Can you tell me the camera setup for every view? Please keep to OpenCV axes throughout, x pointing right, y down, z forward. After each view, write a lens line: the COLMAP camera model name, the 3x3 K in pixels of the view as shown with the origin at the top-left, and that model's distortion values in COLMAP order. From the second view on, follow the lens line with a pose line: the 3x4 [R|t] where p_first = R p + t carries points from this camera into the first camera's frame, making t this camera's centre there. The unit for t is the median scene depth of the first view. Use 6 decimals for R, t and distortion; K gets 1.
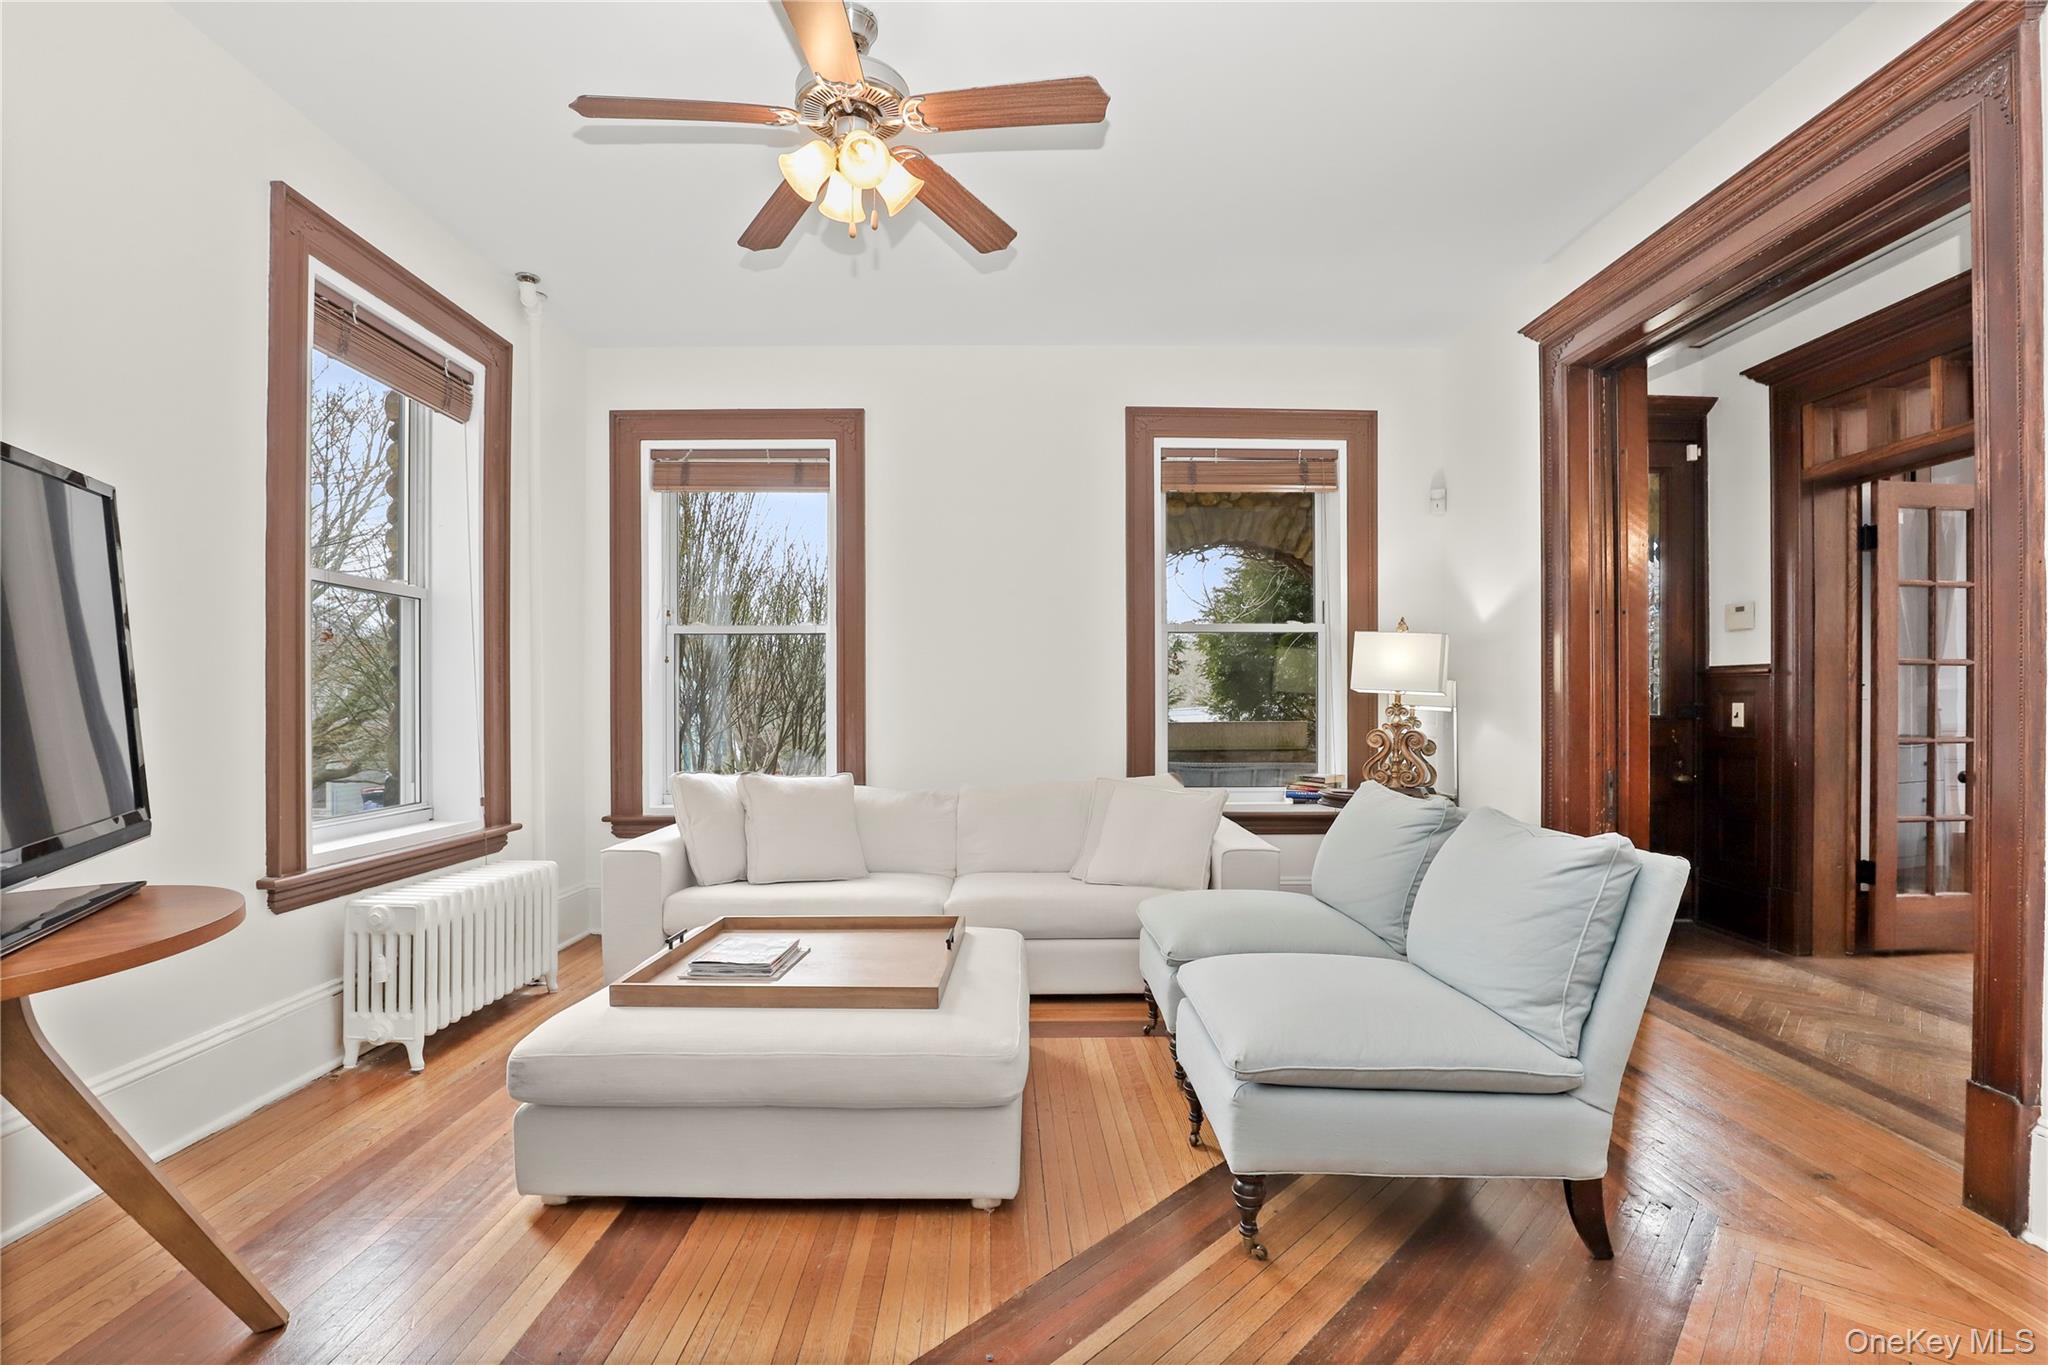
lens RADIAL K [[935.2, 0, 1025.8], [0, 935.2, 709.7], [0, 0, 1]] dist [-0.024126, 0.000532]
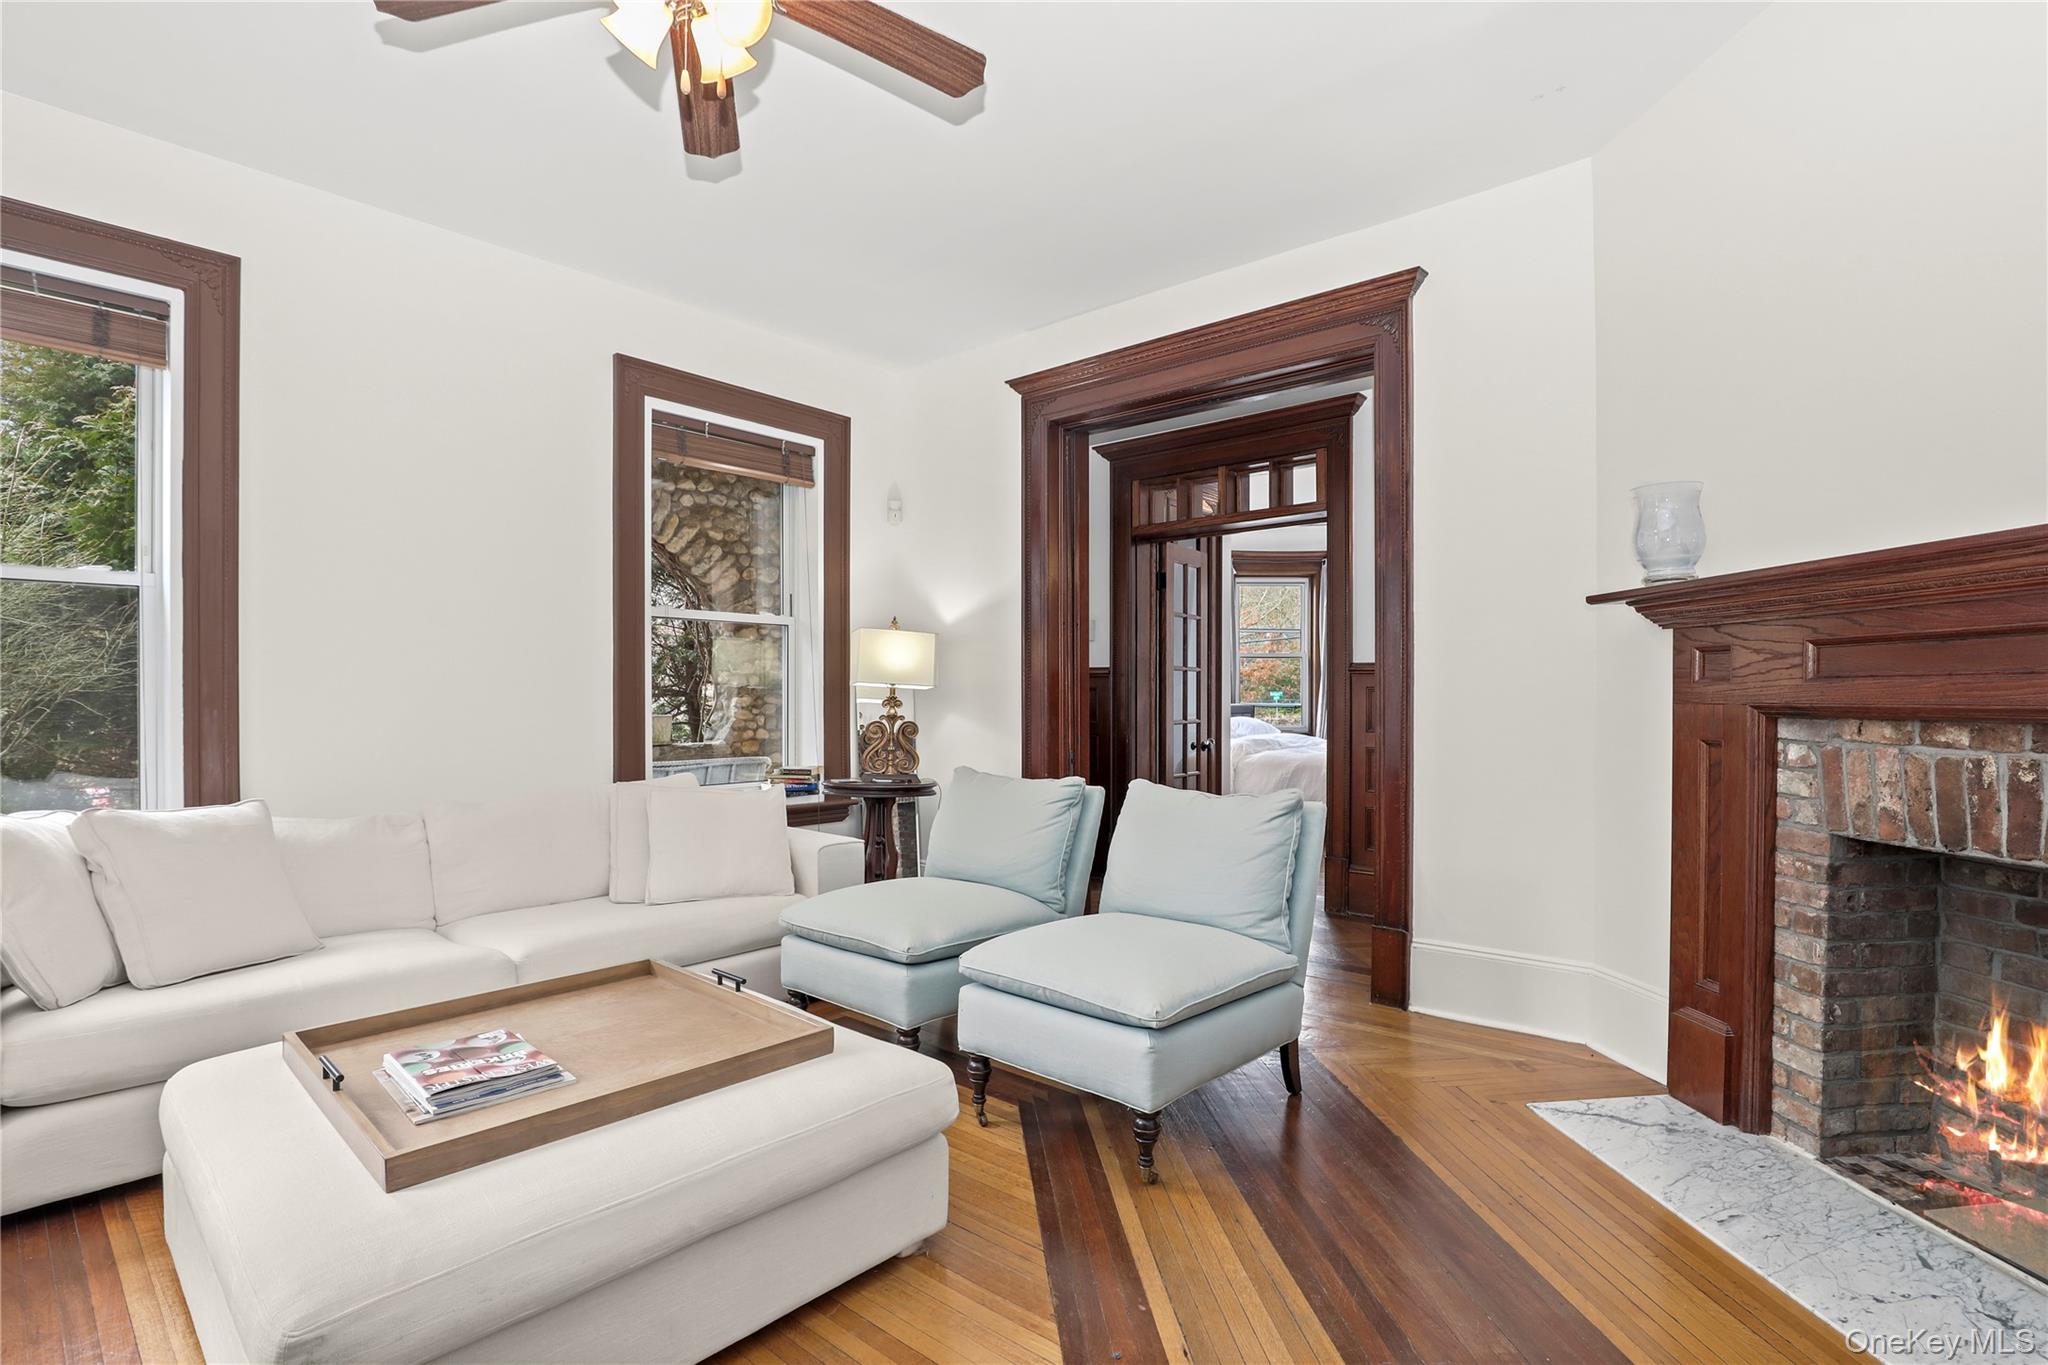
lens RADIAL K [[954.7, 0, 1015.0], [0, 954.7, 704.8], [0, 0, 1]] dist [-0.030242, 0.000076]
pose [[0.681285, -0.005383, 0.731999, -0.327101], [0.004307, 0.999985, 0.003345, -0.000006], [-0.732006, 0.000874, 0.681298, 0.151171]]
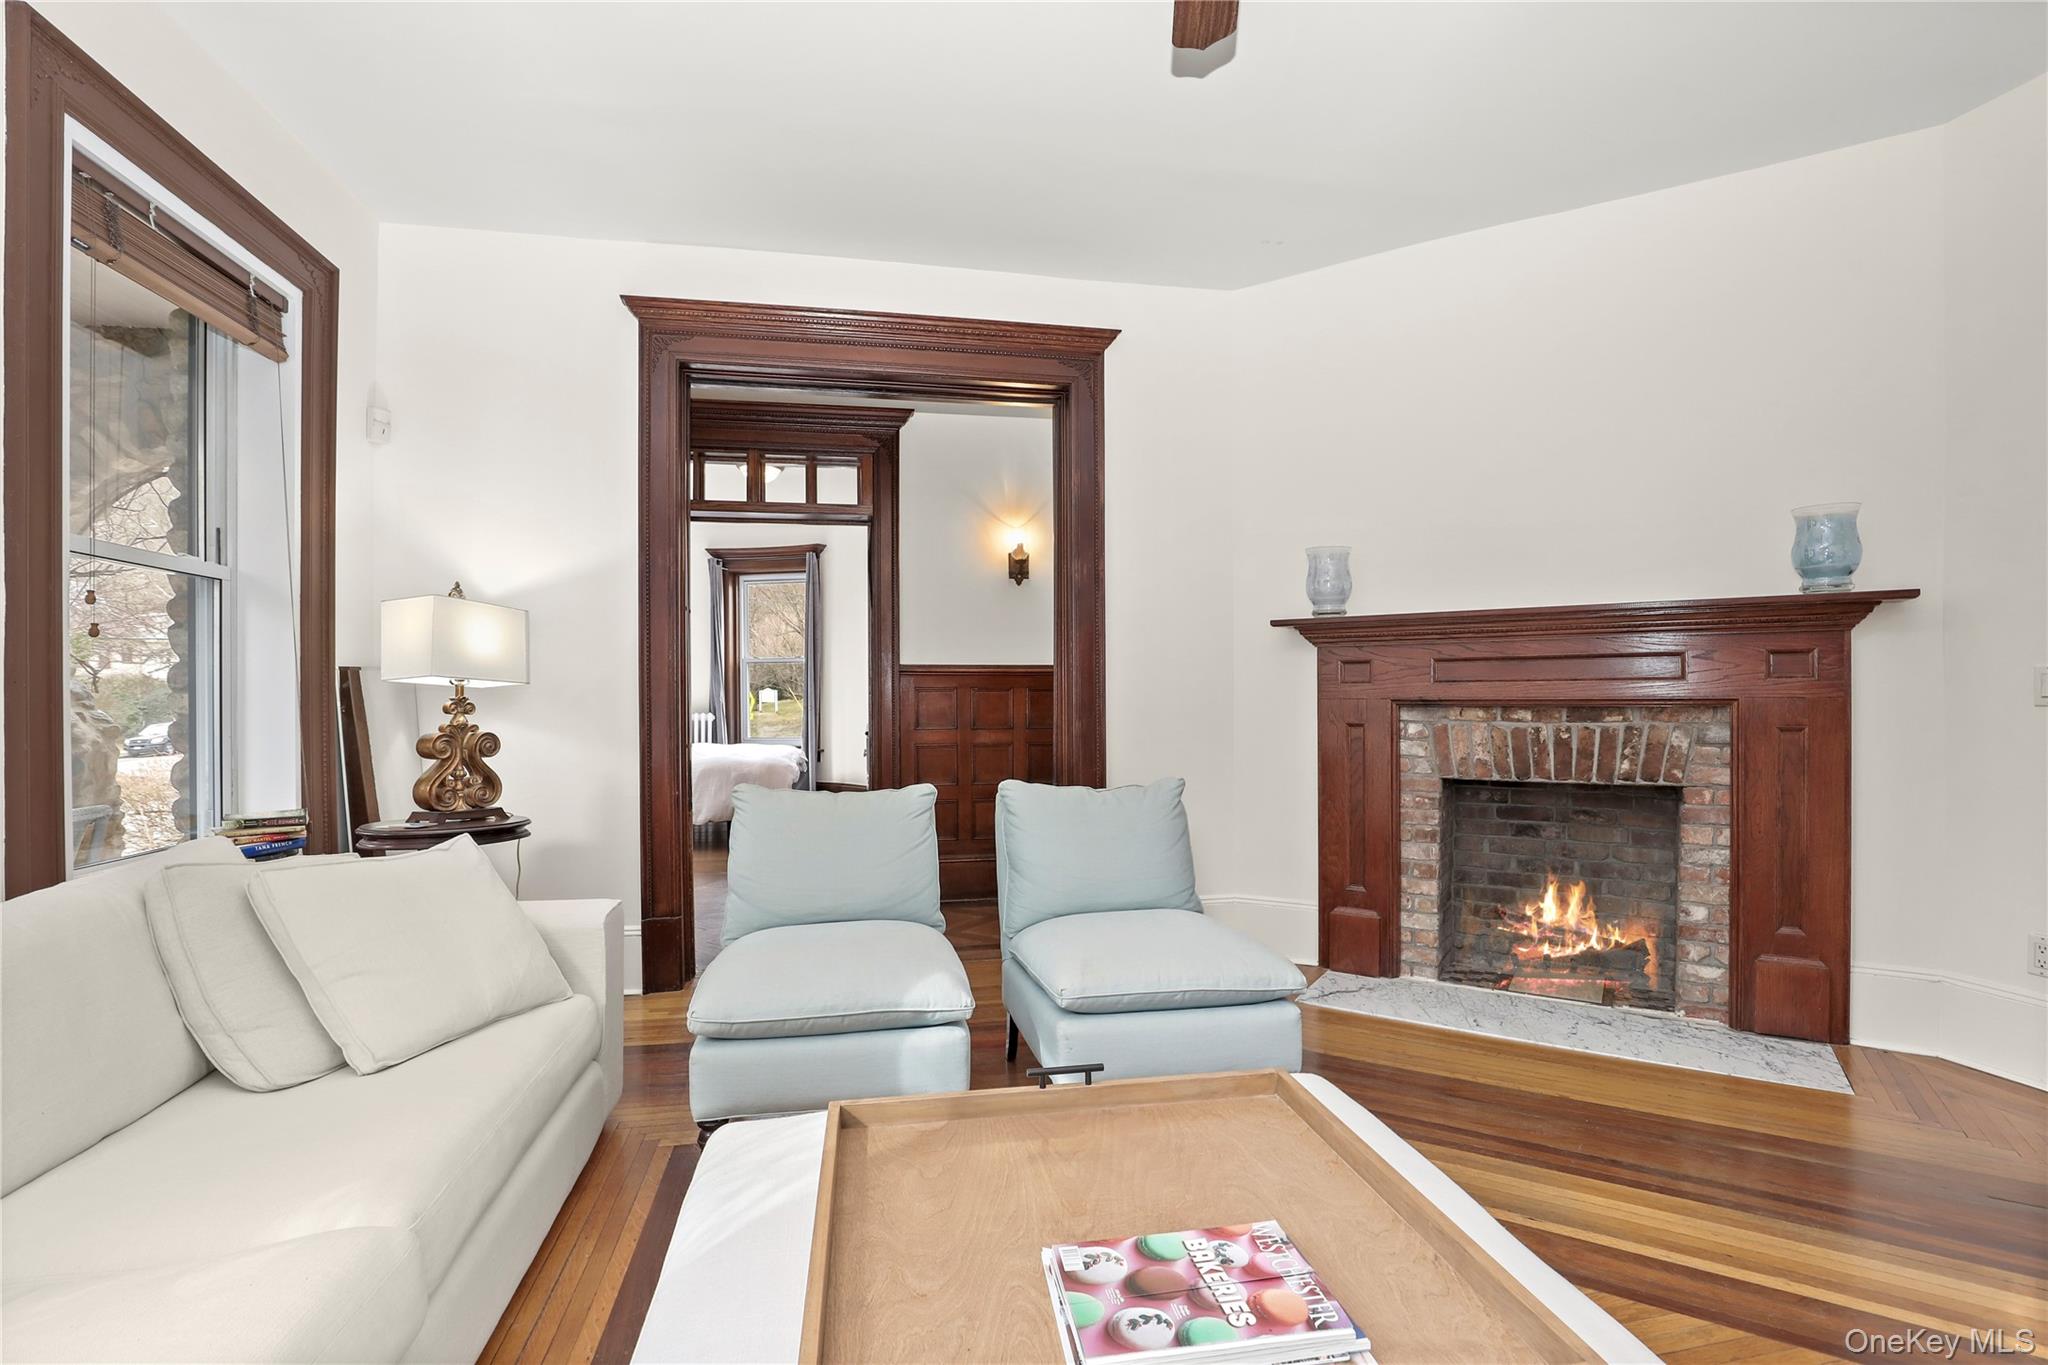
lens RADIAL K [[954.7, 0, 1015.0], [0, 954.7, 704.8], [0, 0, 1]] dist [-0.030242, 0.000076]
pose [[-0.154378, -0.004179, 0.988003, -0.432194], [0.012232, 0.999906, 0.006141, -0.000565], [-0.987936, 0.013033, -0.154312, 0.710773]]
